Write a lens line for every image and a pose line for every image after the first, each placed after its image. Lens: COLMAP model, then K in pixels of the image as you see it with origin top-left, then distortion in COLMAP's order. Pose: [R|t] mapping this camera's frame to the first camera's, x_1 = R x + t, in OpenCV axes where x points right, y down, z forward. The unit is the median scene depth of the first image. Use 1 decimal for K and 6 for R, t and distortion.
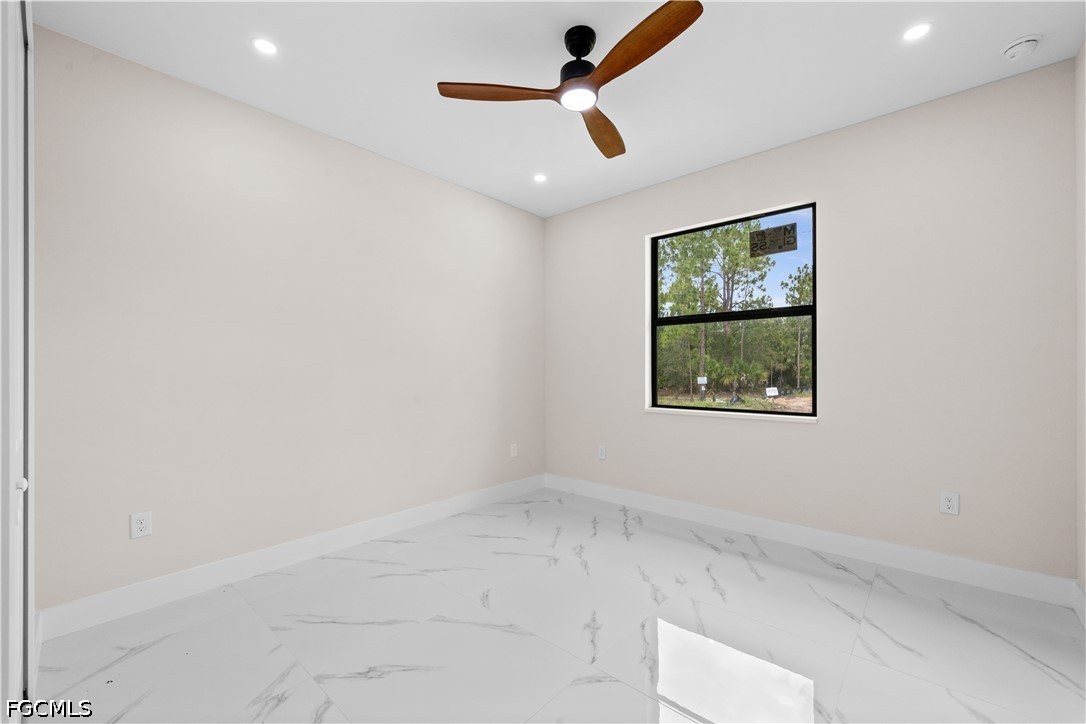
lens RADIAL K [[466.5, 0, 534.0], [0, 466.5, 370.8], [0, 0, 1]] dist [0.000738, 0.000038]
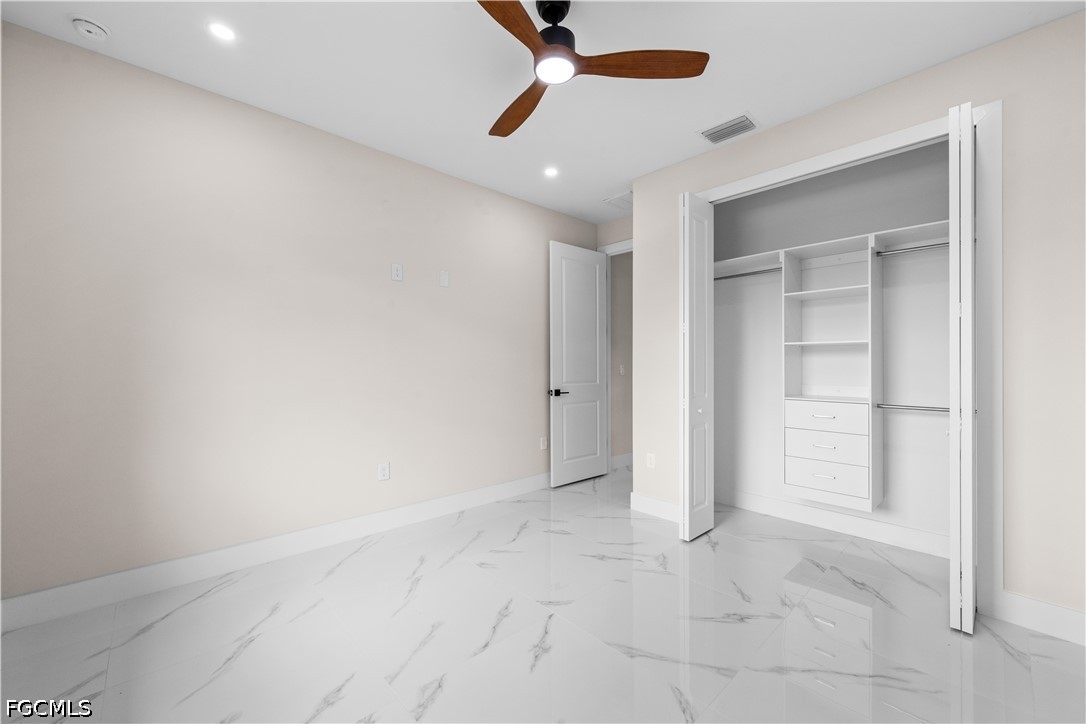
lens RADIAL K [[425.2, 0, 543.6], [0, 425.2, 363.1], [0, 0, 1]] dist [-0.002222, 0.000303]
pose [[-0.996639, 0.002020, 0.081896, 0.051506], [0.002291, 0.999992, 0.003217, -0.010896], [-0.081889, 0.003394, -0.996636, 1.828441]]
